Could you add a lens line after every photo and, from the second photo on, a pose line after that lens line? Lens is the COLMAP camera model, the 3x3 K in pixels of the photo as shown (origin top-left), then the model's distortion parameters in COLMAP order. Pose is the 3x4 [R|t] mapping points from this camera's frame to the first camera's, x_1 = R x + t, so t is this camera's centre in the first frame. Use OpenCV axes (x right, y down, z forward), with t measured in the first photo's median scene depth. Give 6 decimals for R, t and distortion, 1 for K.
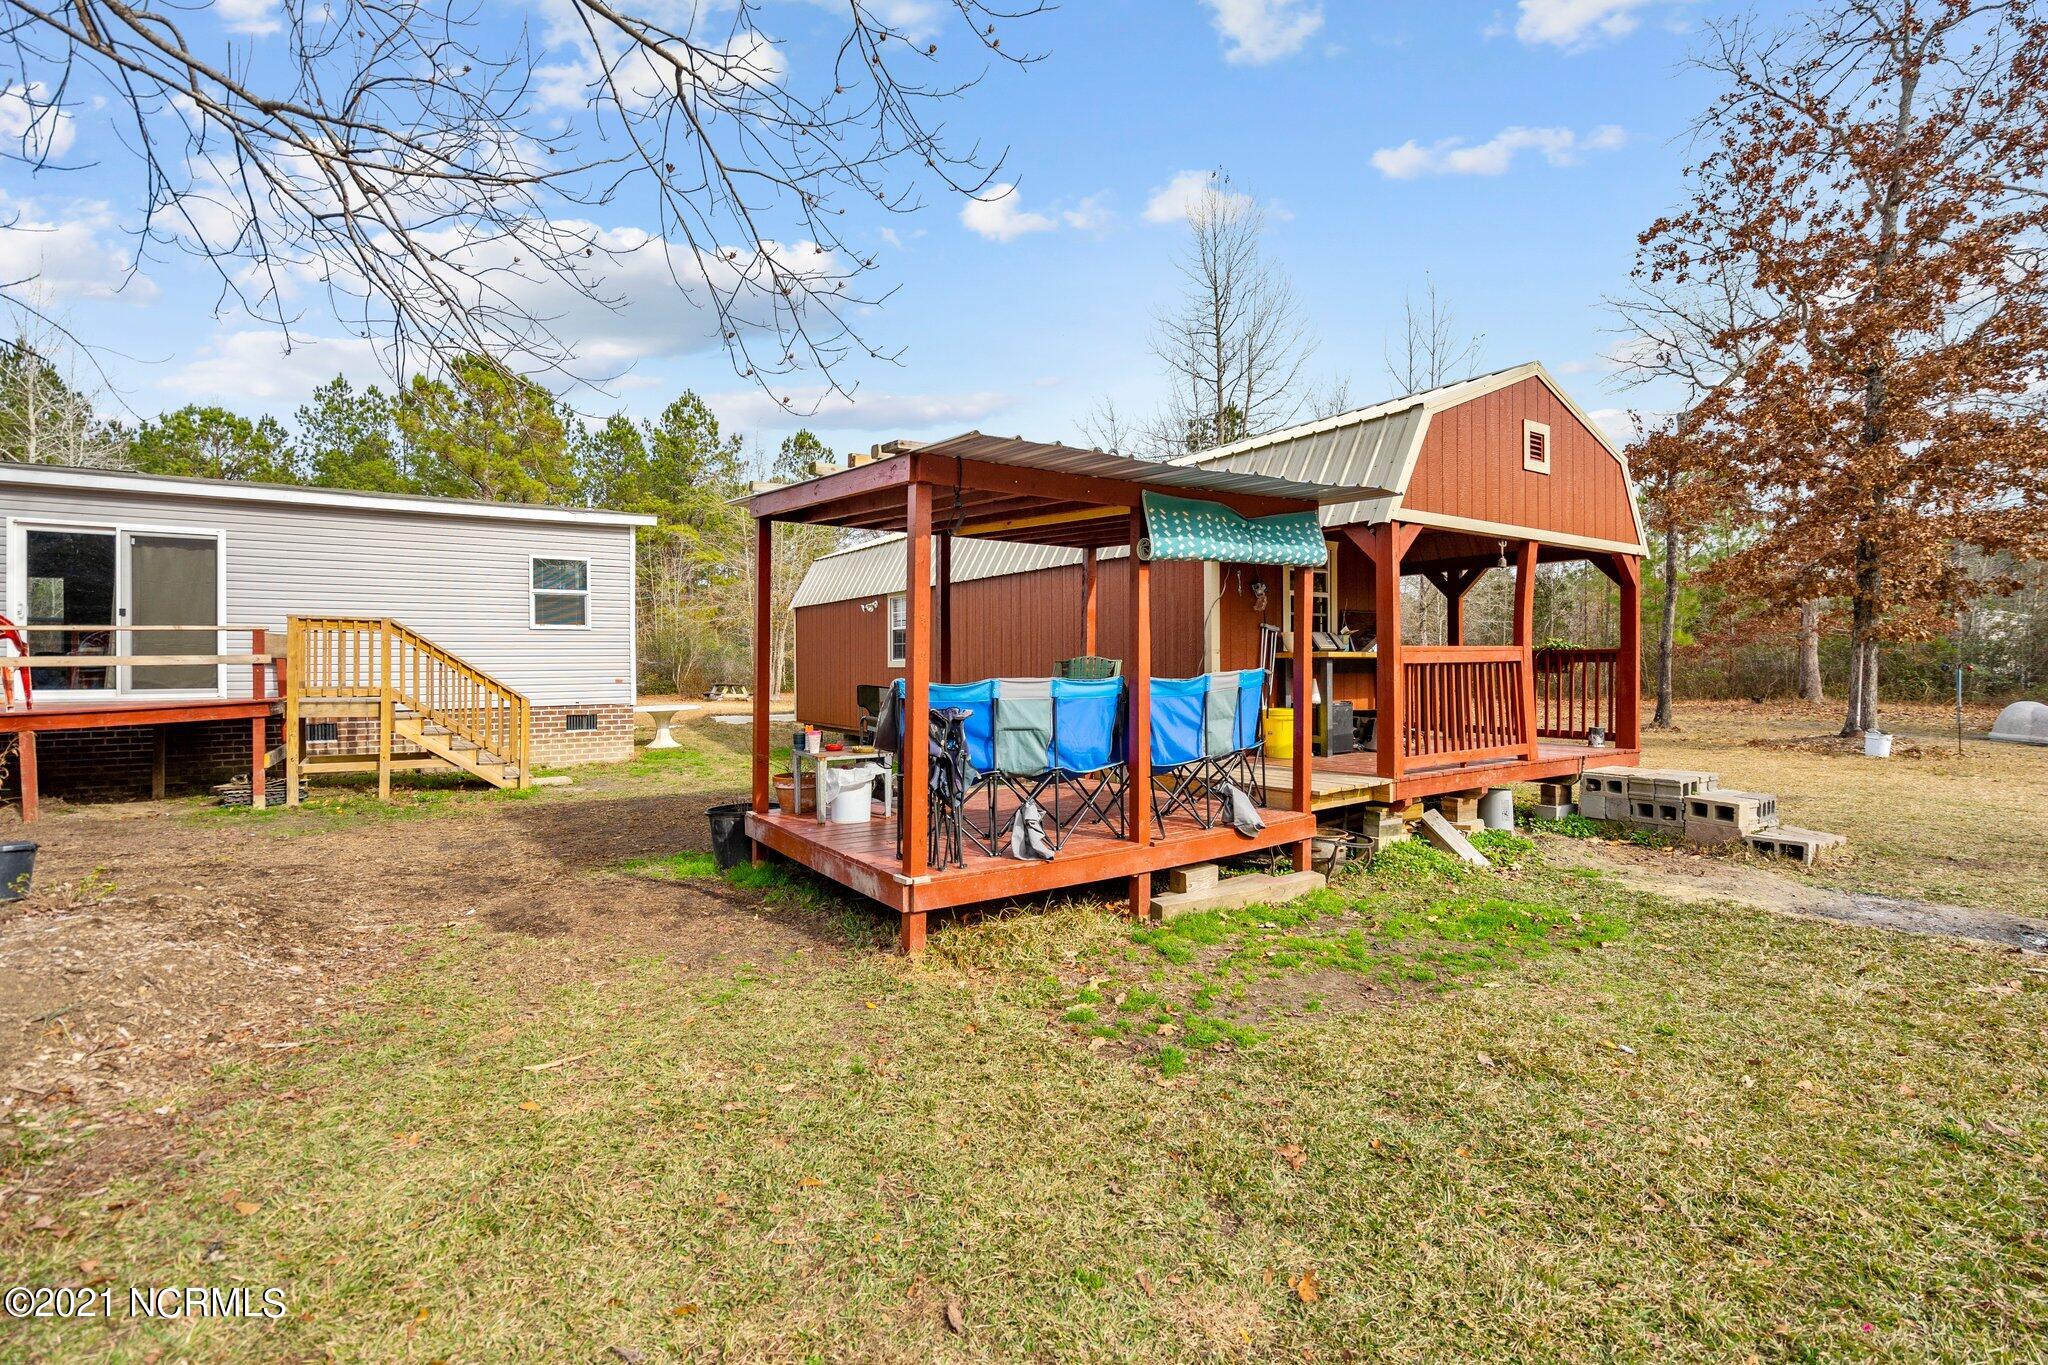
lens RADIAL K [[925.9, 0, 1019.4], [0, 925.9, 662.9], [0, 0, 1]] dist [-0.002345, -0.000303]
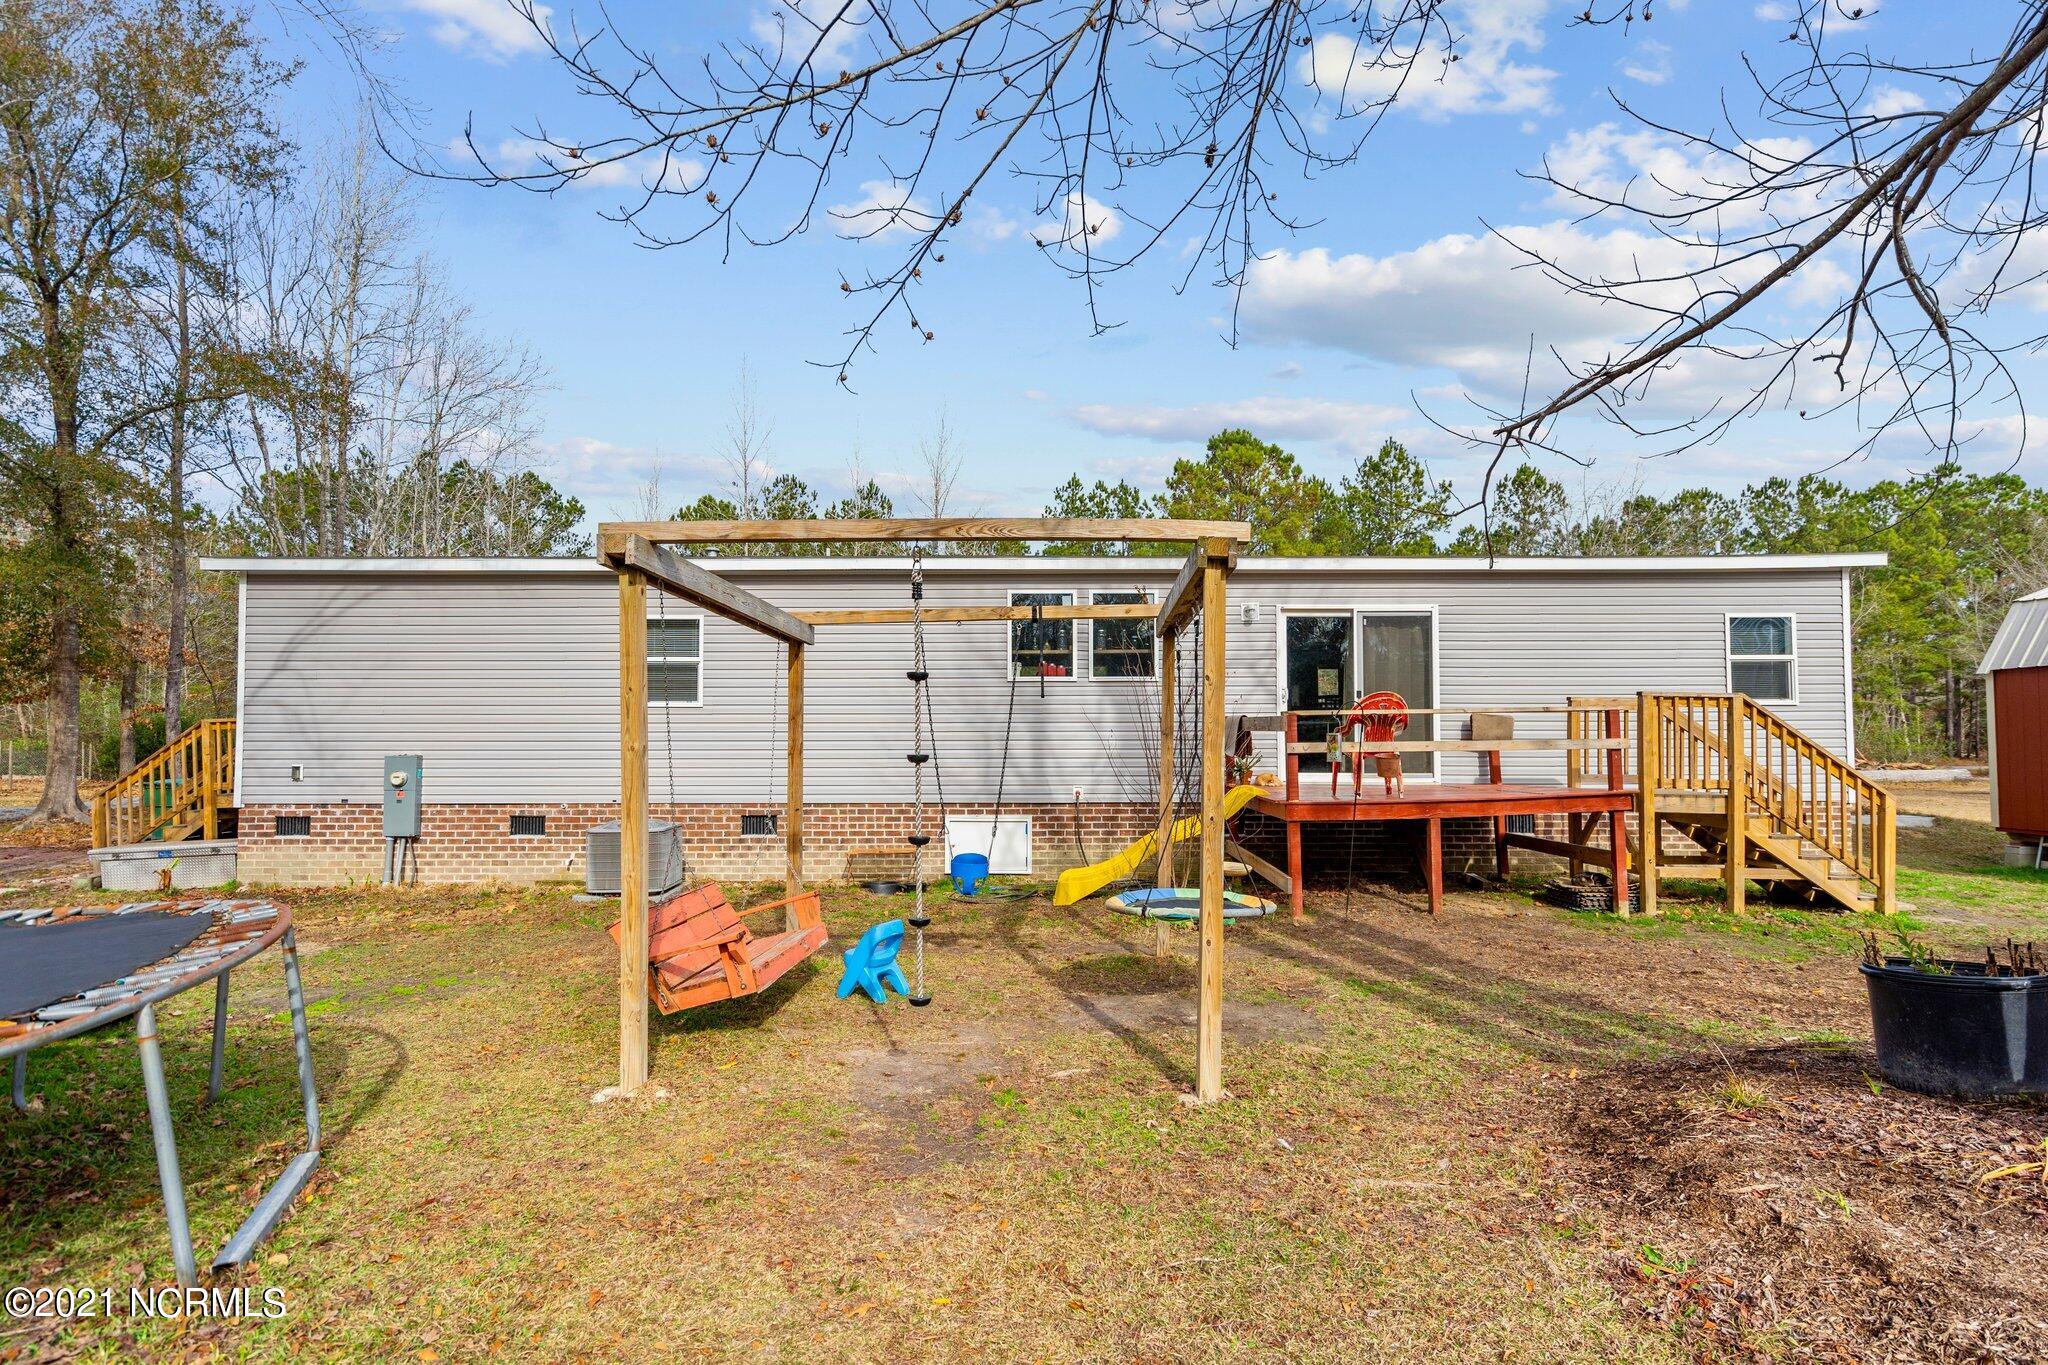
lens RADIAL K [[1019.6, 0, 1021.9], [0, 1019.6, 718.9], [0, 0, 1]] dist [0.004515, 0.000668]
pose [[0.834467, -0.010467, -0.550959, -0.670781], [-0.002179, 0.999749, -0.022294, -0.004306], [0.551054, 0.019804, 0.834235, -0.098561]]
